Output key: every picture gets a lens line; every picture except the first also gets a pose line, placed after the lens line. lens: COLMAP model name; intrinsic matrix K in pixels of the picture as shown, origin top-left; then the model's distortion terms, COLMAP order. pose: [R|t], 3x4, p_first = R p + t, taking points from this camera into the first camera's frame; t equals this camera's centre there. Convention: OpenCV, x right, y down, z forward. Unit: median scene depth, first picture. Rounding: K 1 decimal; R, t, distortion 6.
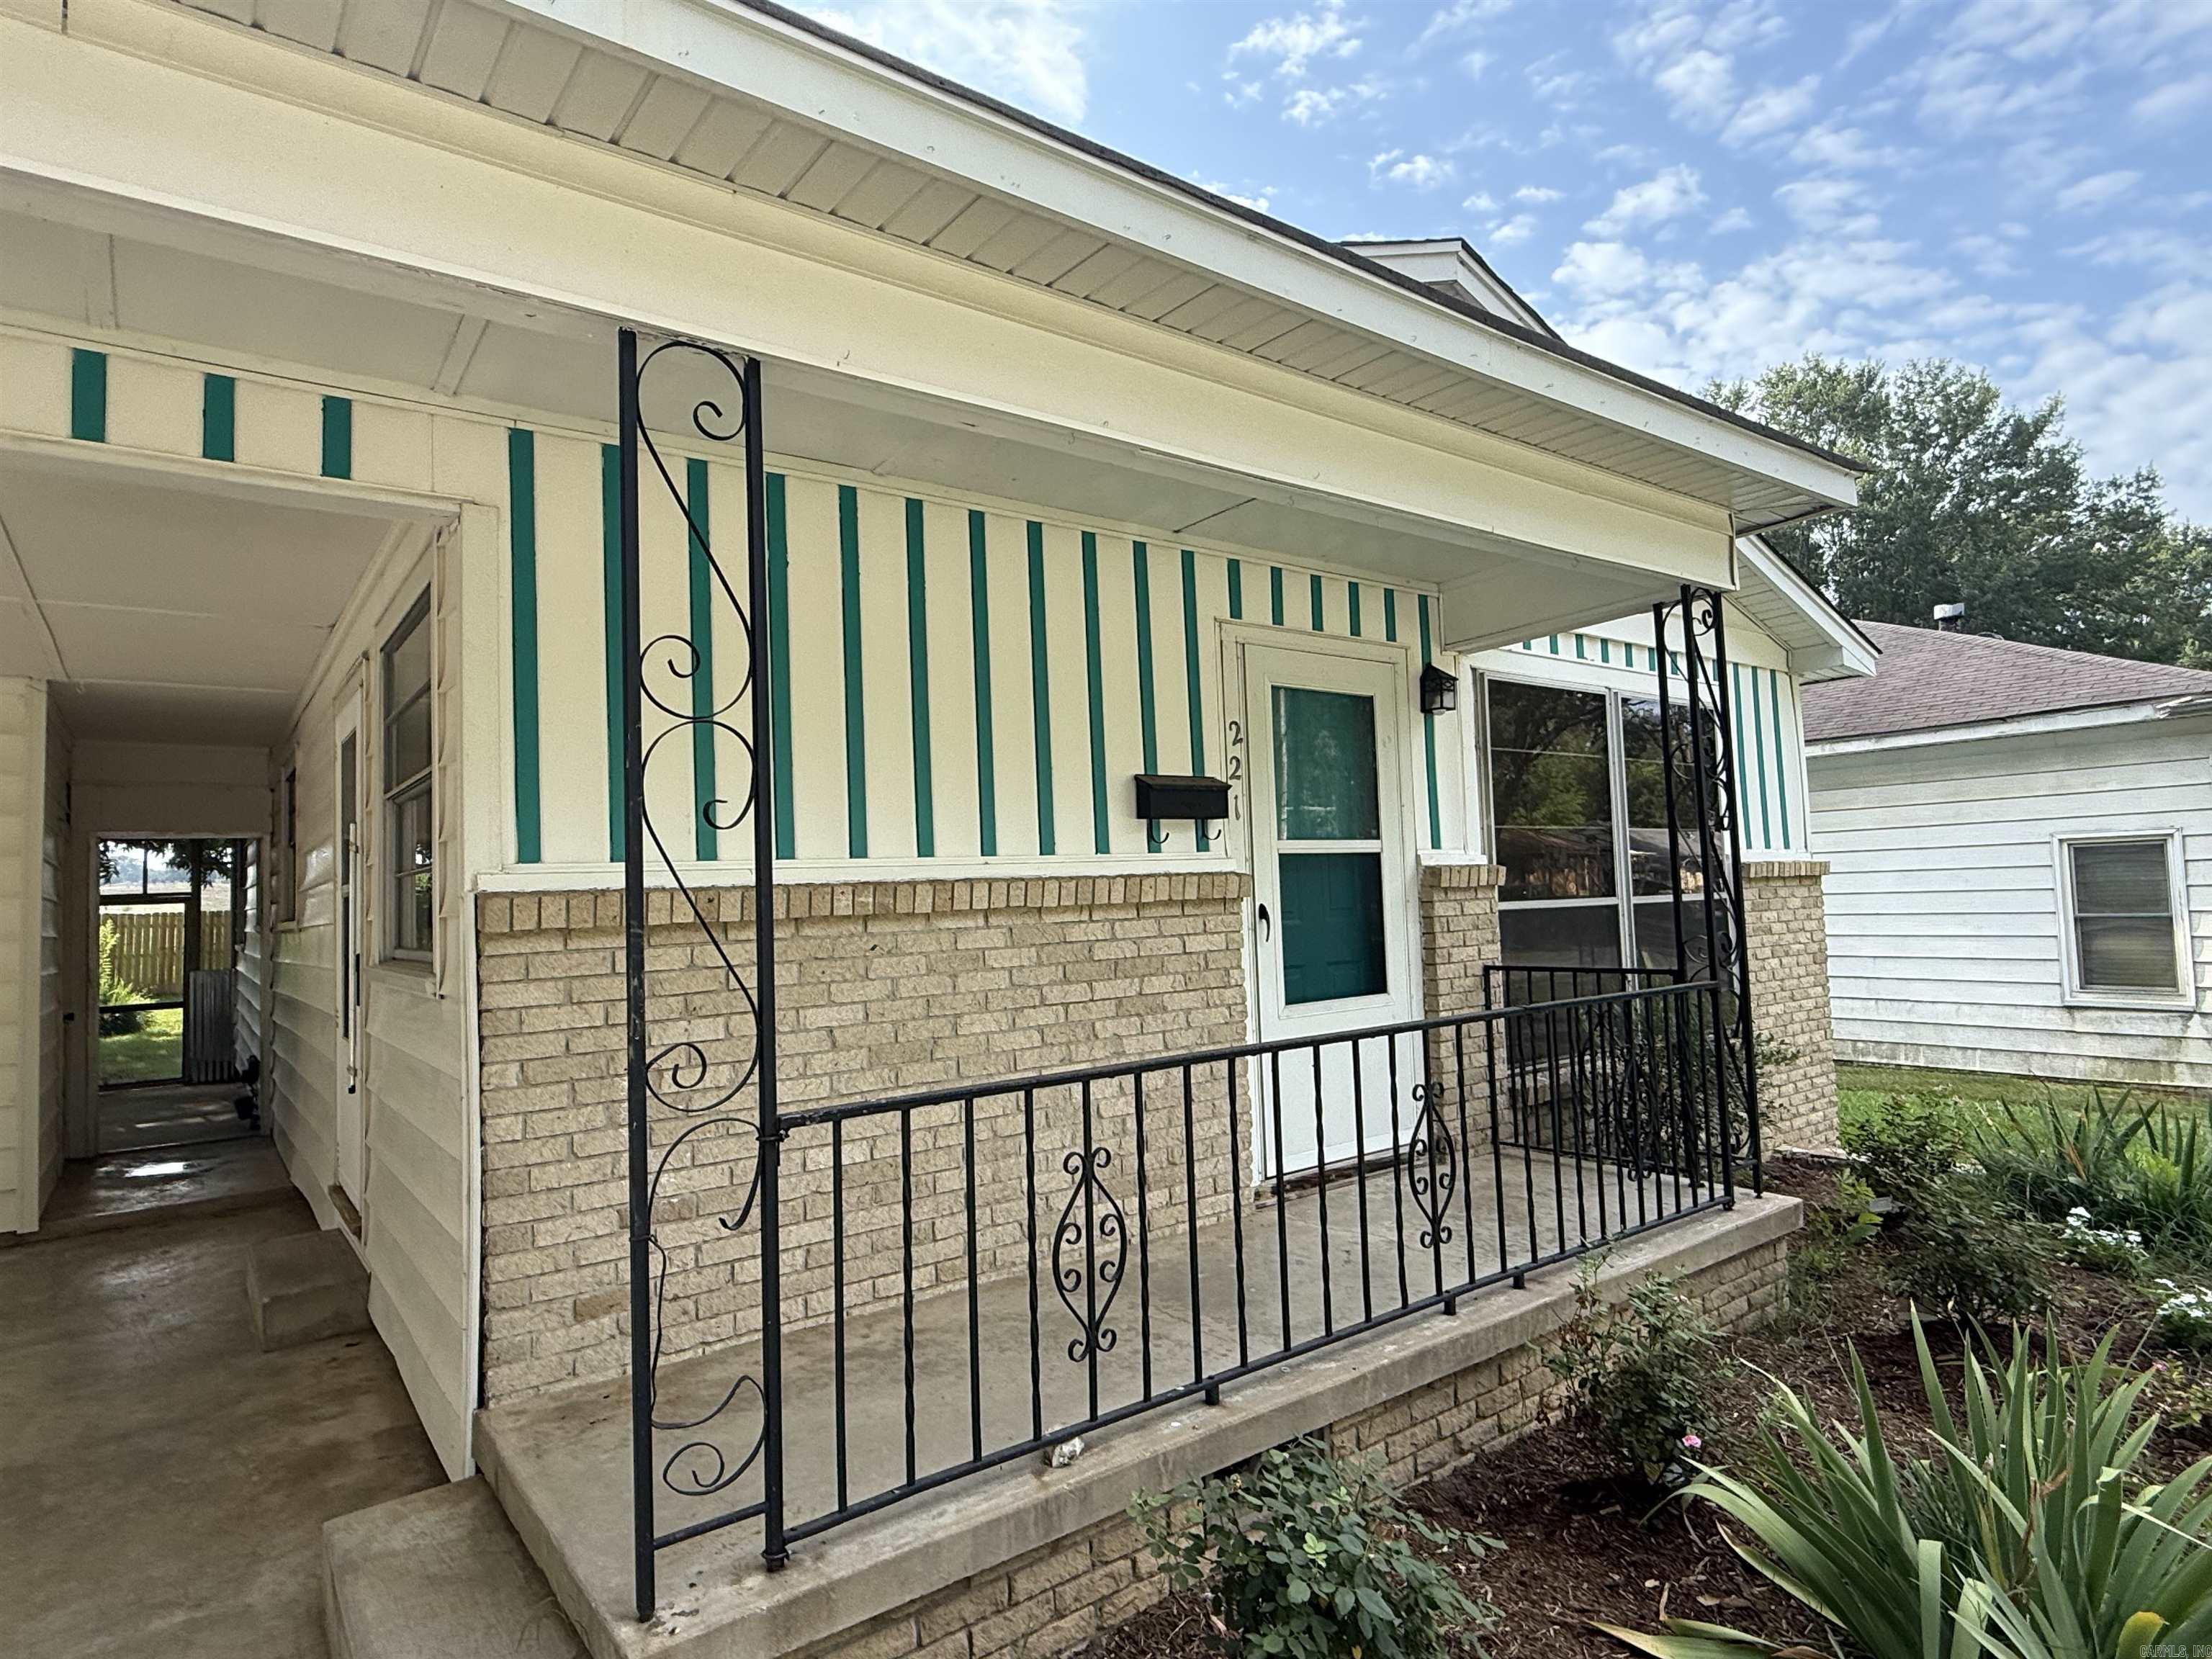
lens RADIAL K [[1232.8, 0, 1100.6], [0, 1232.8, 832.1], [0, 0, 1]] dist [-0.003161, 0.000009]
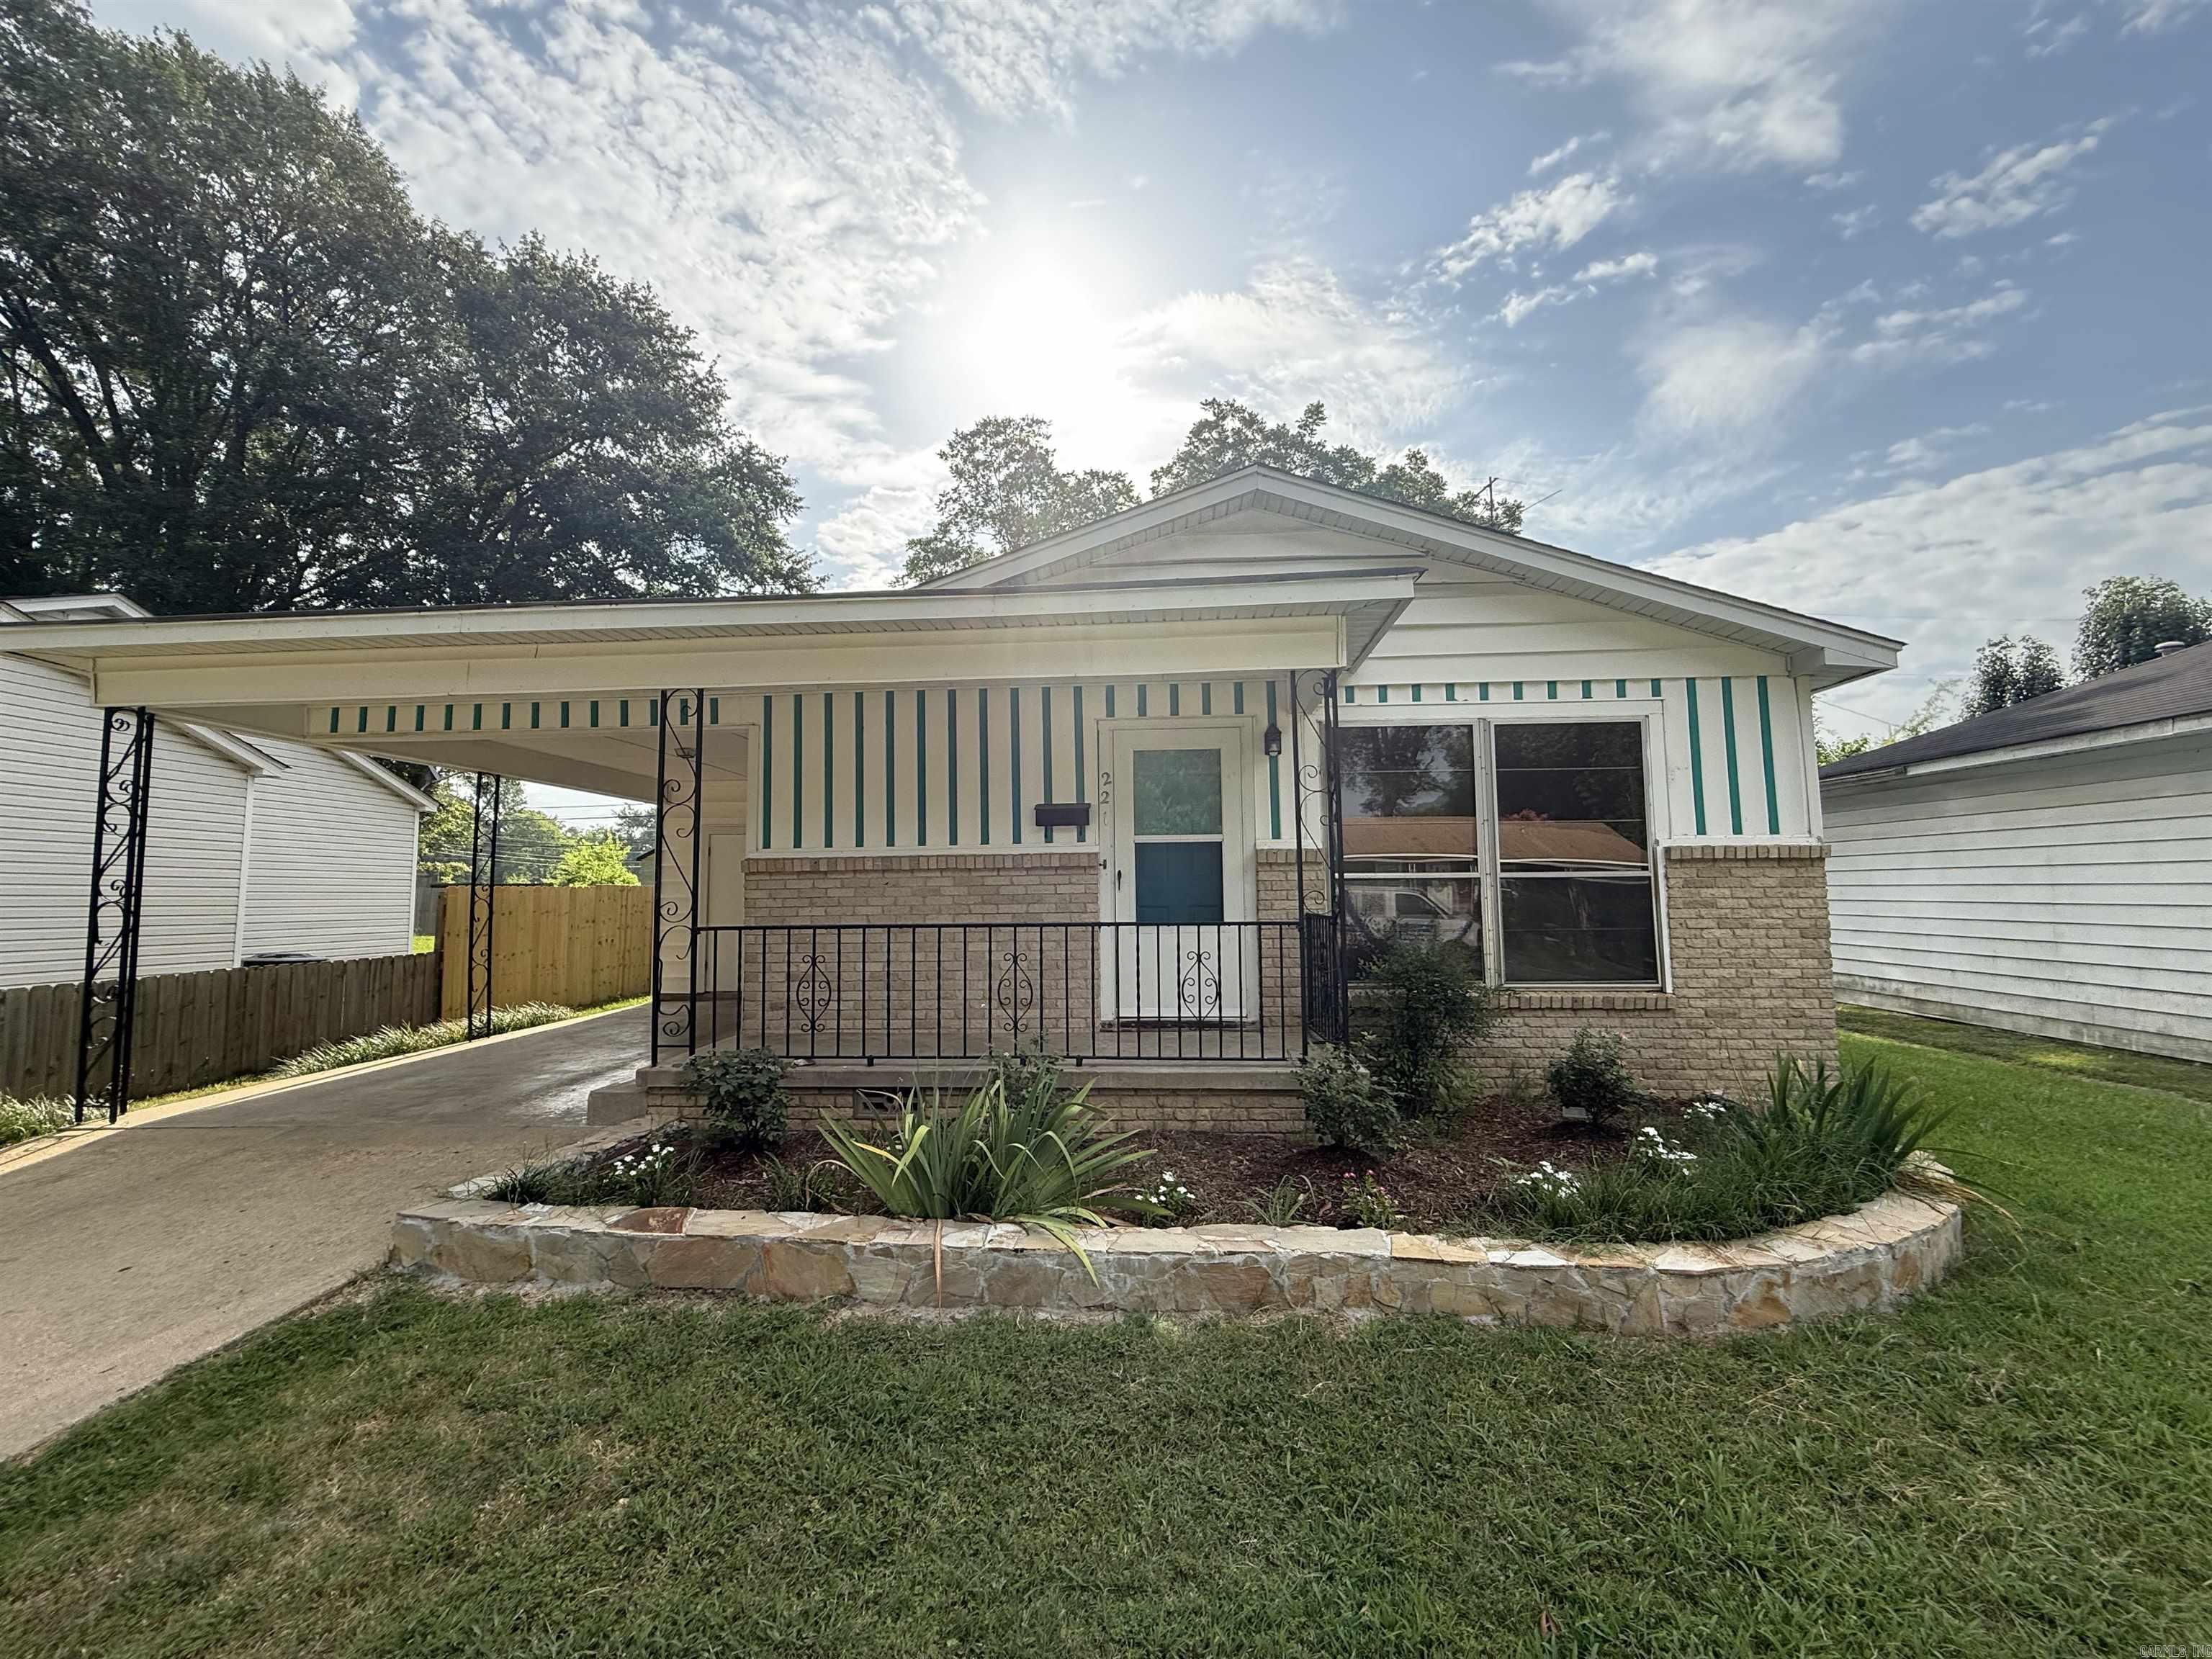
lens RADIAL K [[881.7, 0, 1113.7], [0, 881.7, 834.2], [0, 0, 1]] dist [-0.001344, 0.000627]
pose [[0.750861, -0.013715, -0.660317, 0.446073], [0.018678, 0.999825, 0.000473, 0.001606], [0.660196, -0.012689, 0.750986, -0.000396]]
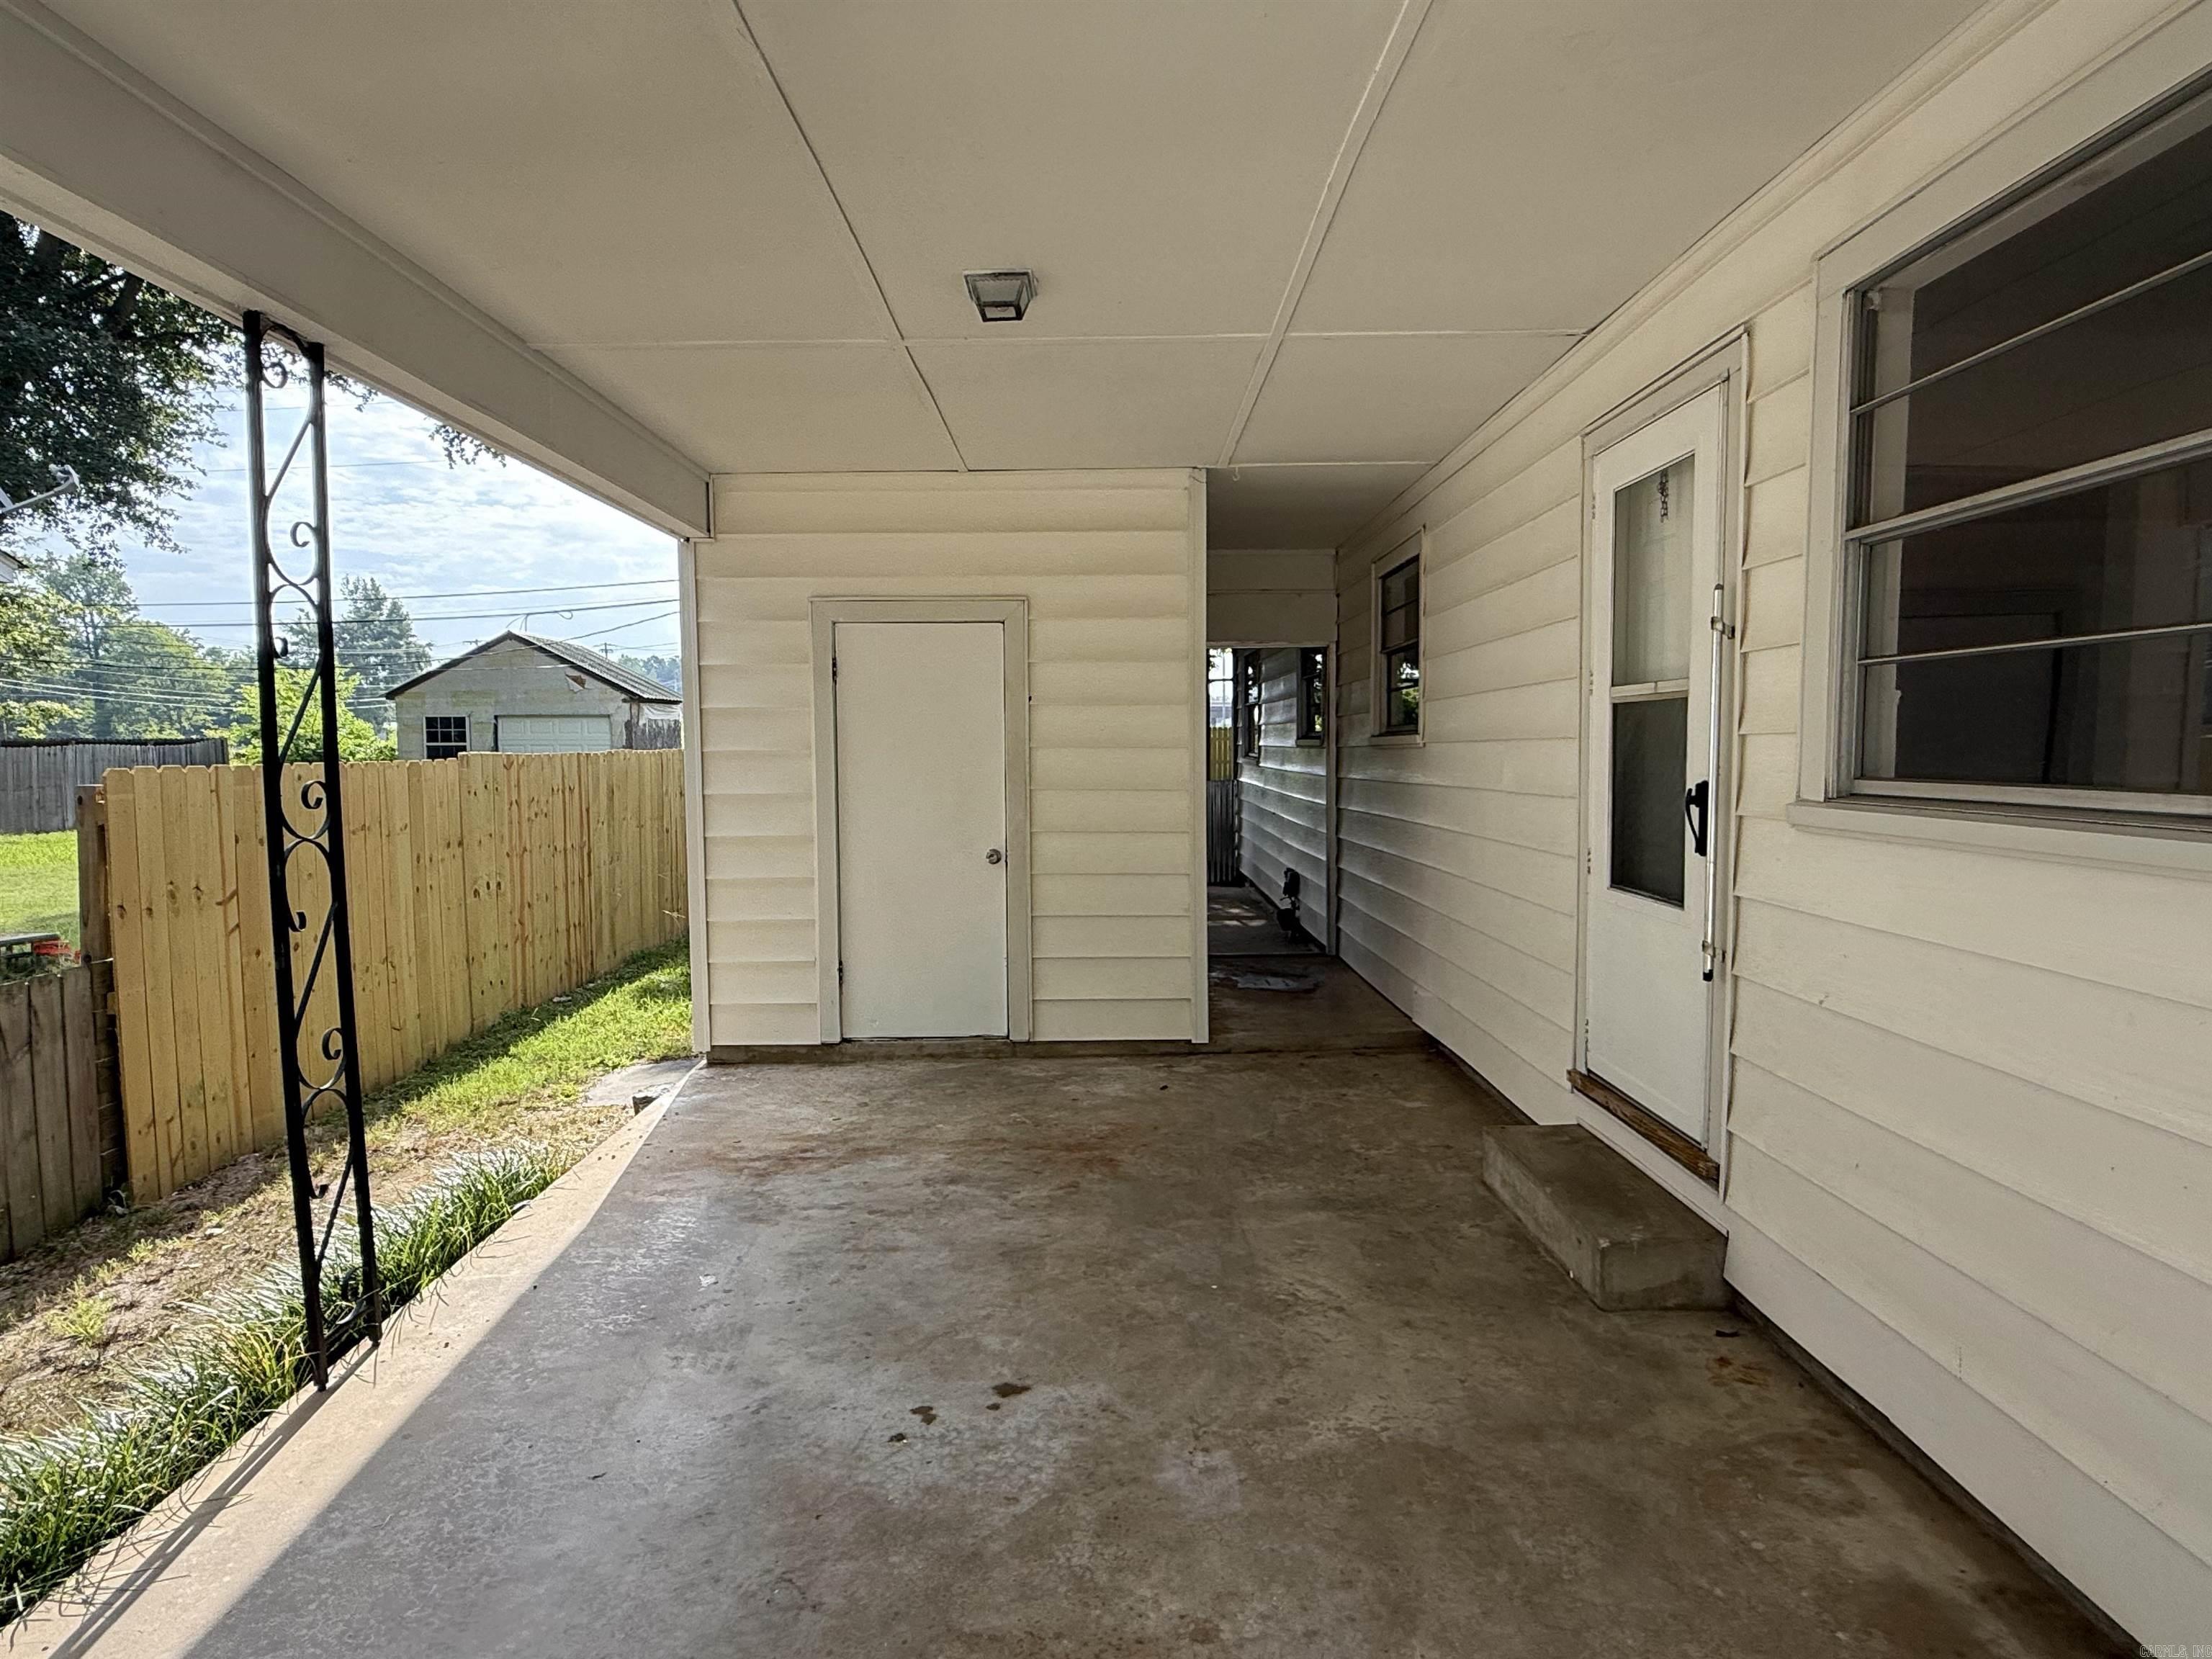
lens RADIAL K [[1232.8, 0, 1096.0], [0, 1232.8, 833.4], [0, 0, 1]] dist [-0.003161, 0.000009]
pose [[0.796840, 0.072256, -0.599855, -0.207173], [0.012560, 0.990628, 0.136011, 0.013091], [0.604060, -0.115913, 0.788464, 0.108416]]
